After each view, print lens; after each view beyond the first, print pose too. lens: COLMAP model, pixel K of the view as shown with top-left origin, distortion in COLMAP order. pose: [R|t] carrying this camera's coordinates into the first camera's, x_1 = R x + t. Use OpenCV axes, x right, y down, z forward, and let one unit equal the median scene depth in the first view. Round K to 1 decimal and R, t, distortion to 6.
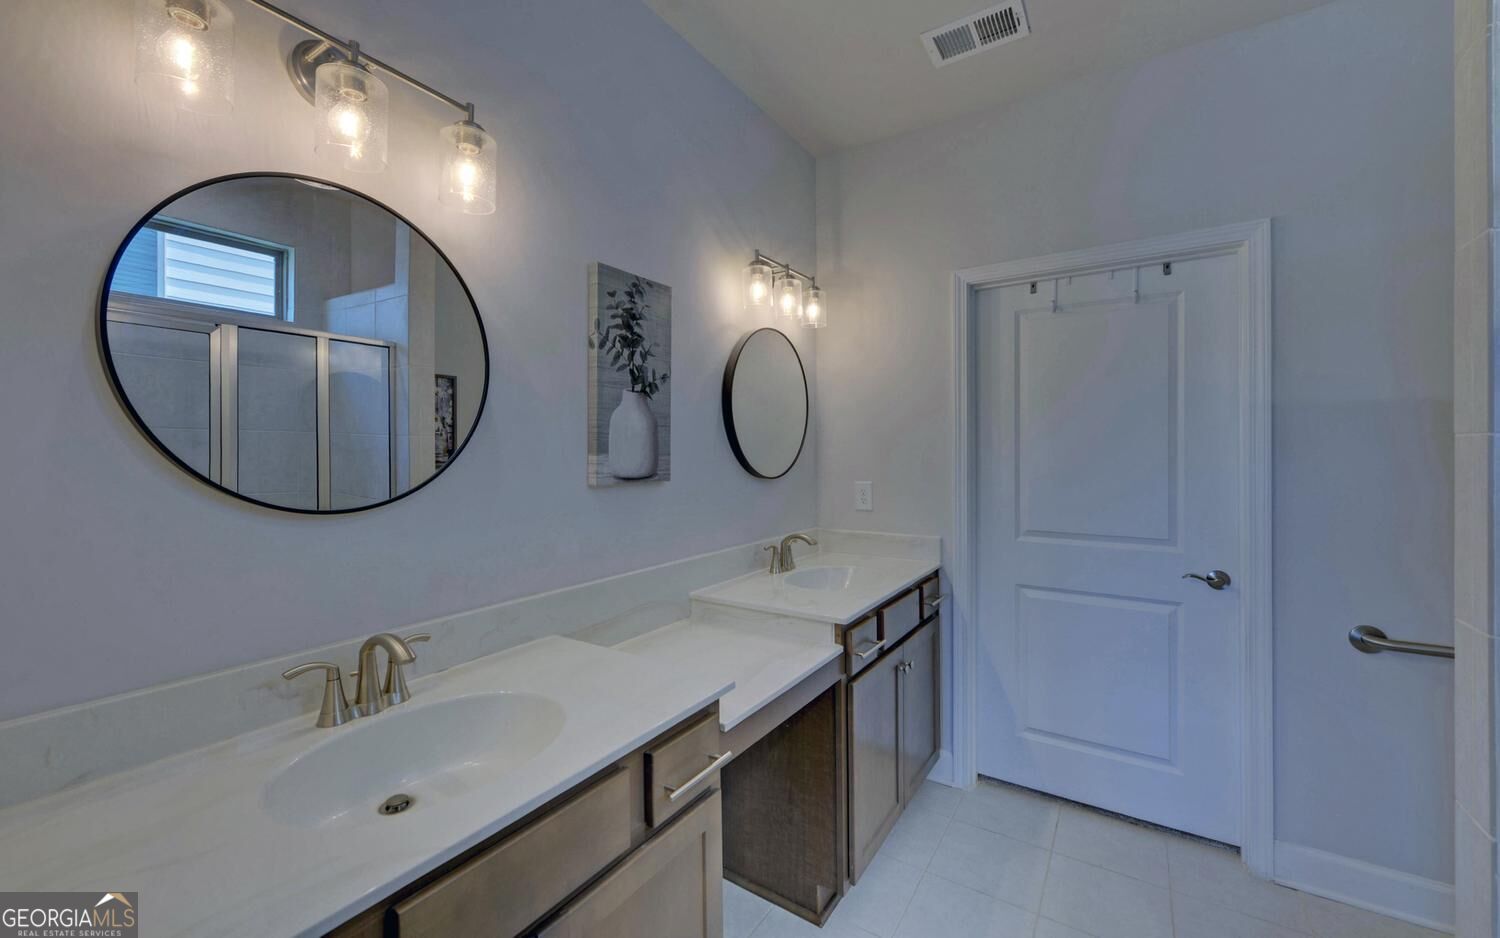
lens RADIAL K [[597.2, 0, 752.5], [0, 597.2, 453.1], [0, 0, 1]] dist [-0.000384, -0.000294]
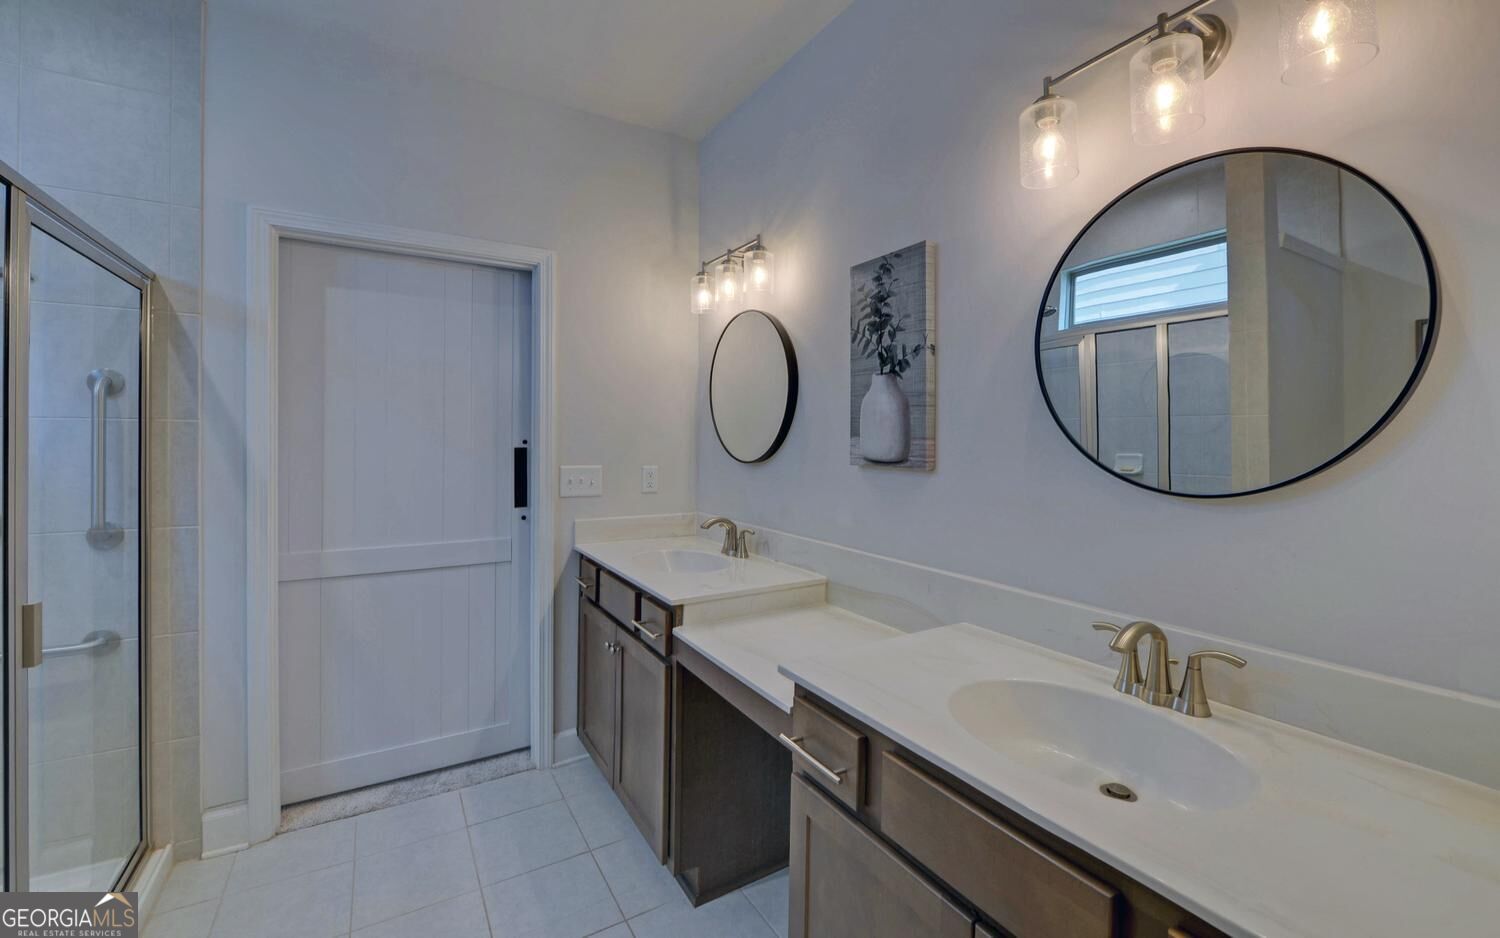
lens RADIAL K [[614.9, 0, 754.2], [0, 614.9, 437.8], [0, 0, 1]] dist [0.000120, -0.000146]
pose [[-0.419738, 0.005000, -0.907632, 0.806887], [-0.002782, 0.999973, 0.006796, -0.003670], [0.907641, 0.005378, -0.419712, 1.220482]]
